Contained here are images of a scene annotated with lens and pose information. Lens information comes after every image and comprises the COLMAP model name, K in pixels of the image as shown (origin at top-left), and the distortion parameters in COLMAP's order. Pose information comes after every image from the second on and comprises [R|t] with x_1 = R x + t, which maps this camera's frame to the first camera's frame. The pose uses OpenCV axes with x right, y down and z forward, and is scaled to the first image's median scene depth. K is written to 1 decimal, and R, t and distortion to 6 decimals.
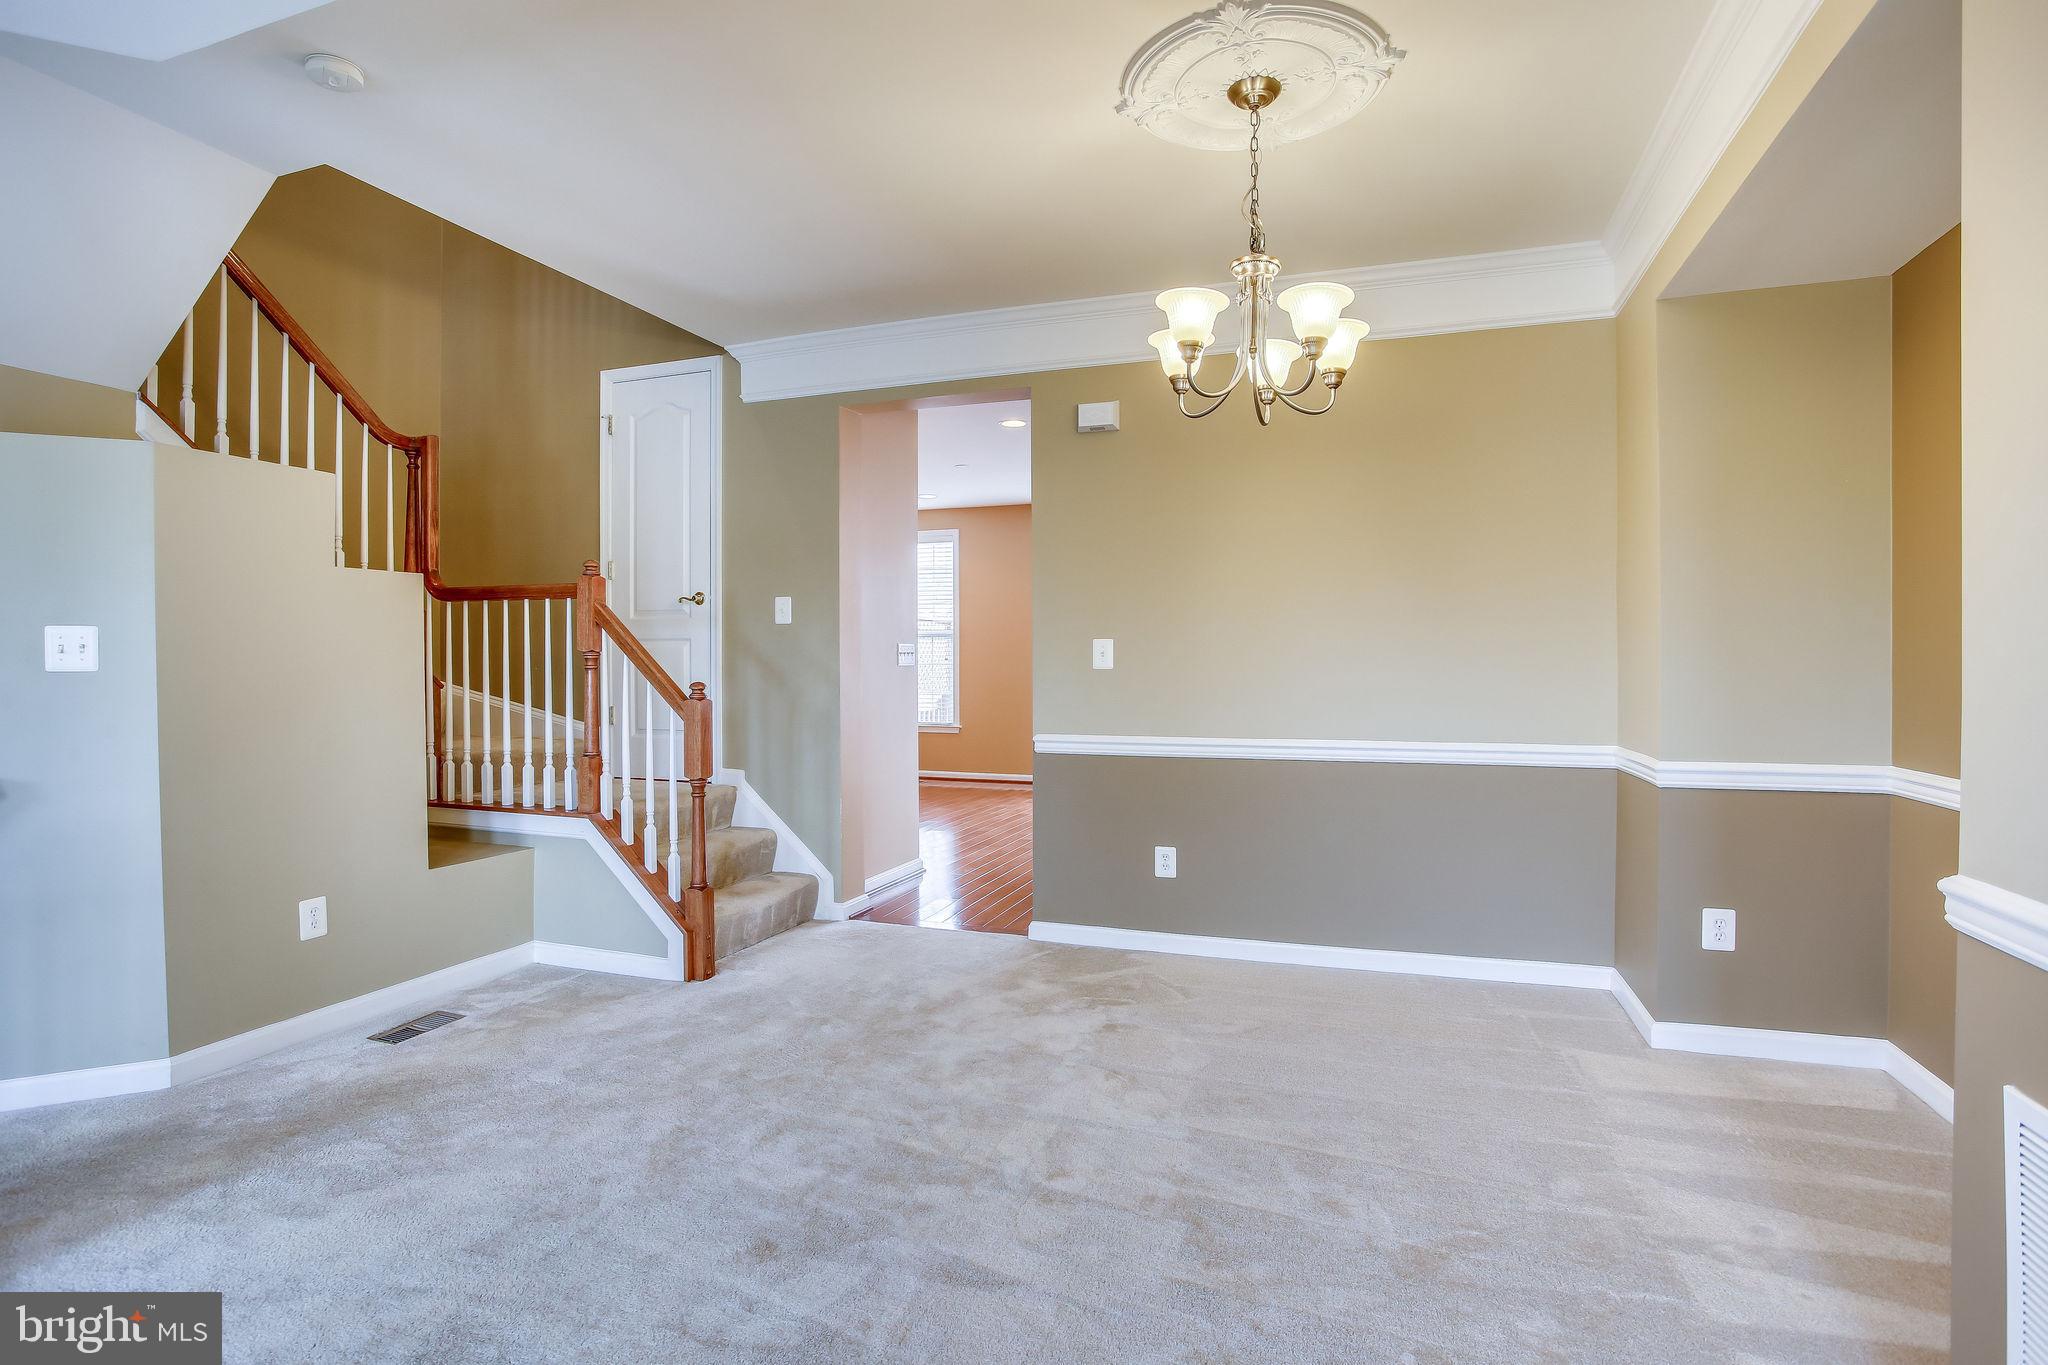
lens RADIAL K [[1035.3, 0, 1024.0], [0, 1035.3, 682.5], [0, 0, 1]] dist [-0.053448, 0.041085]
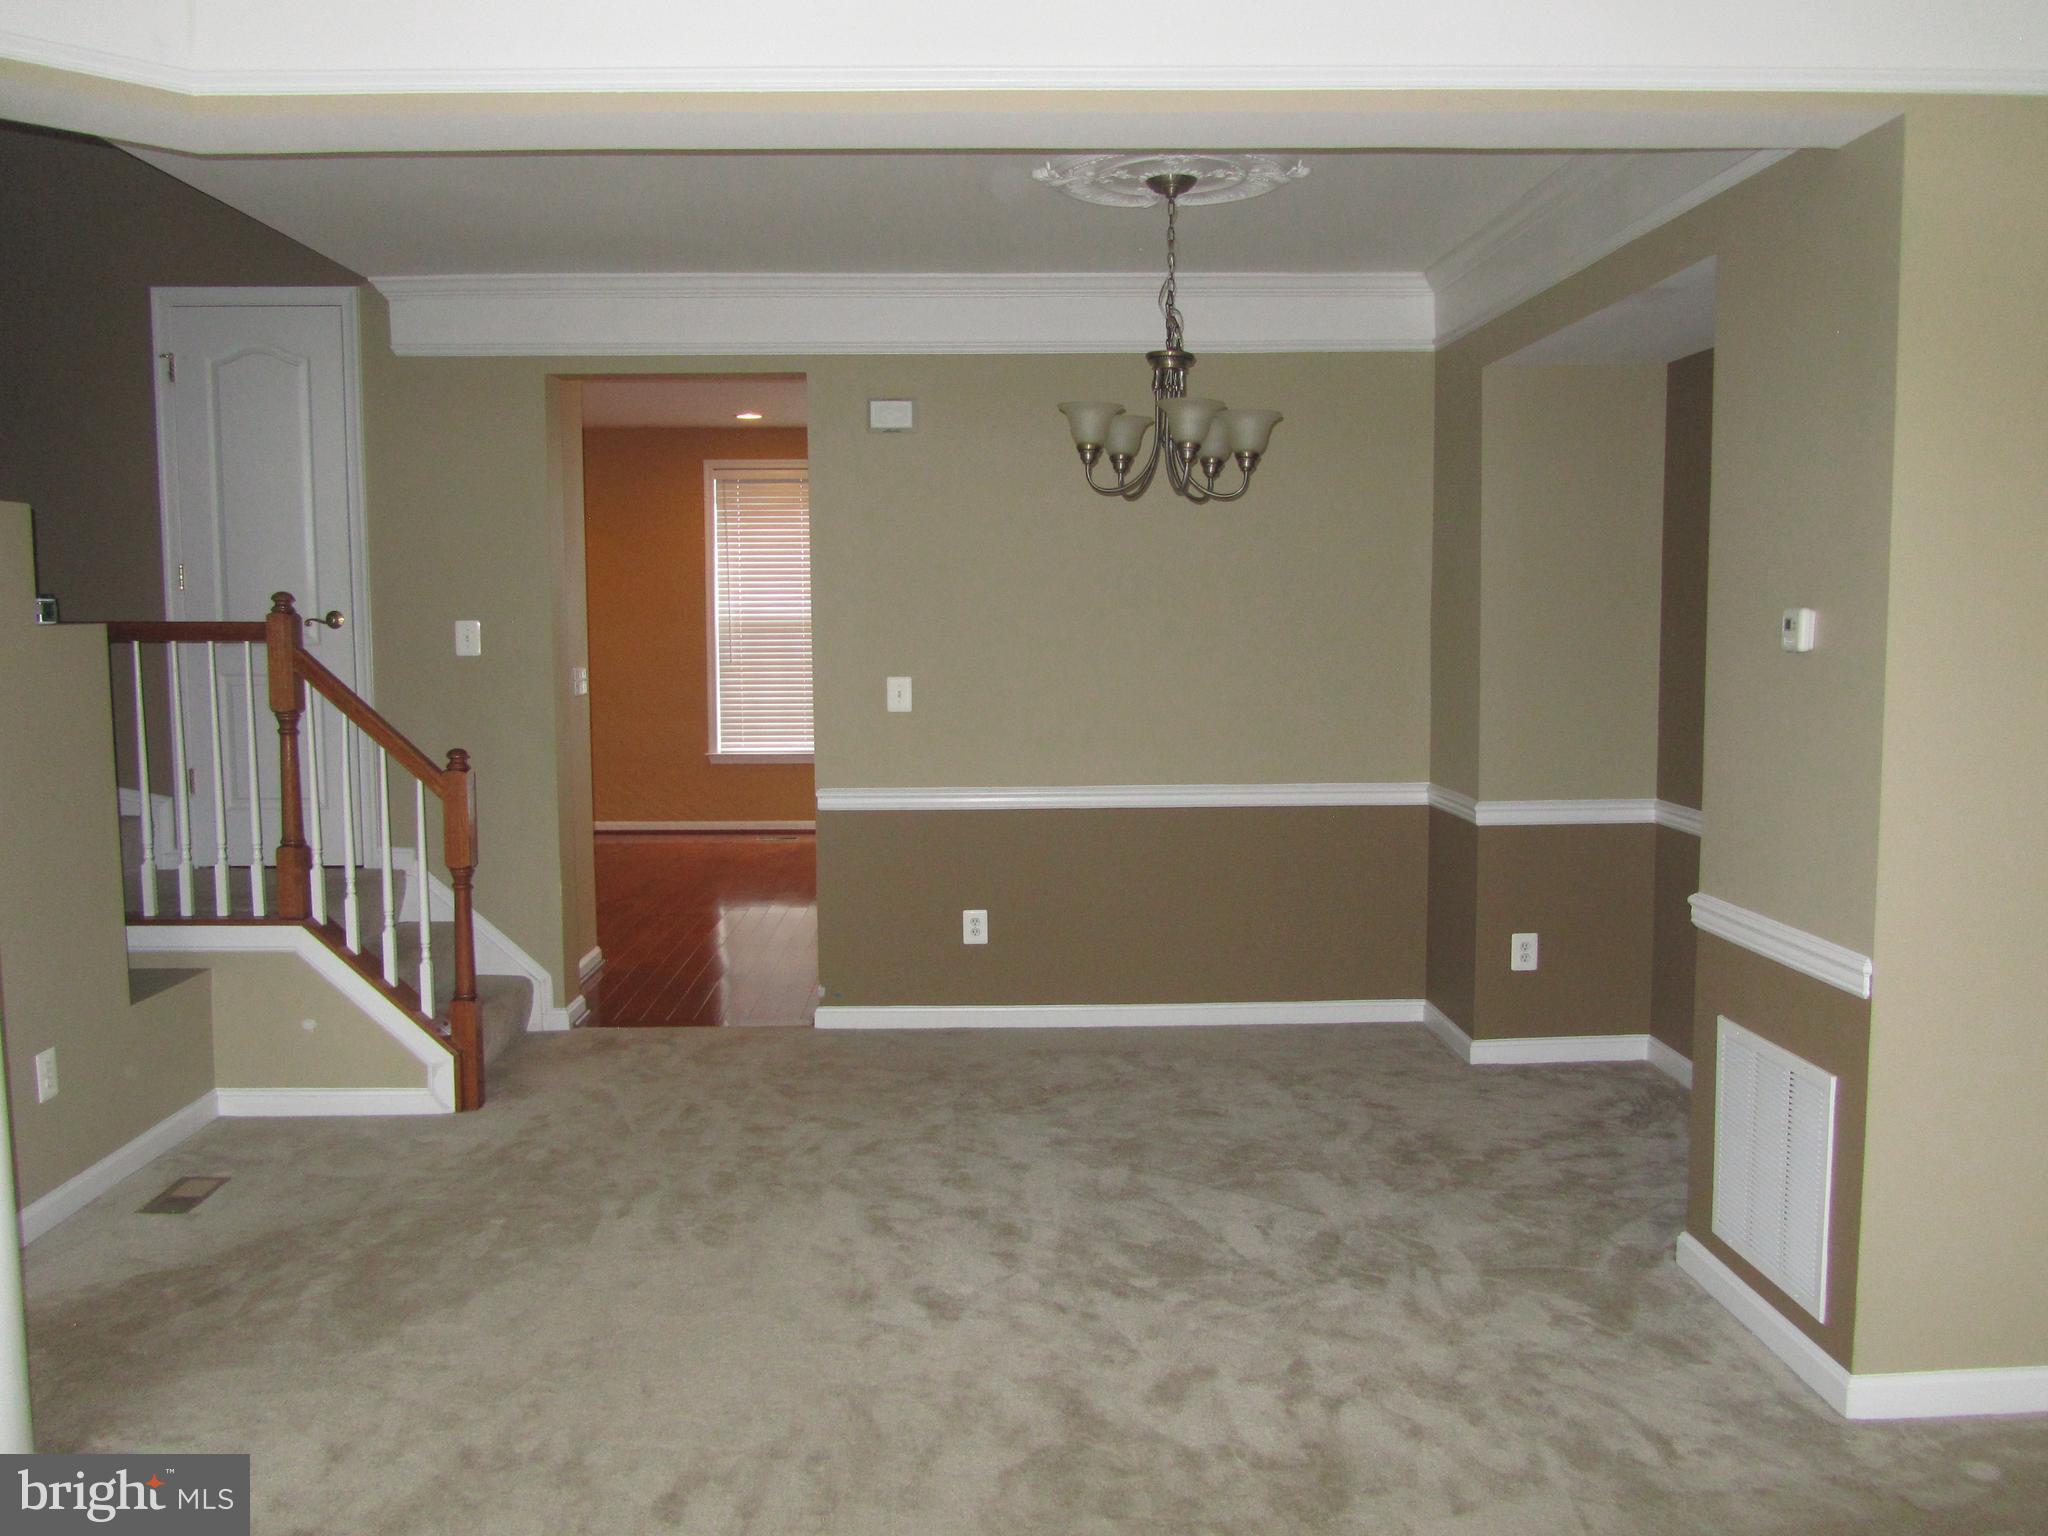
lens RADIAL K [[1671.9, 0, 1024.0], [0, 1671.9, 768.0], [0, 0, 1]] dist [0.004945, -0.001960]
pose [[0.935668, -0.037953, 0.350834, -0.362285], [0.011545, 0.996960, 0.077061, -0.081267], [-0.352692, -0.068053, 0.933262, -0.387950]]
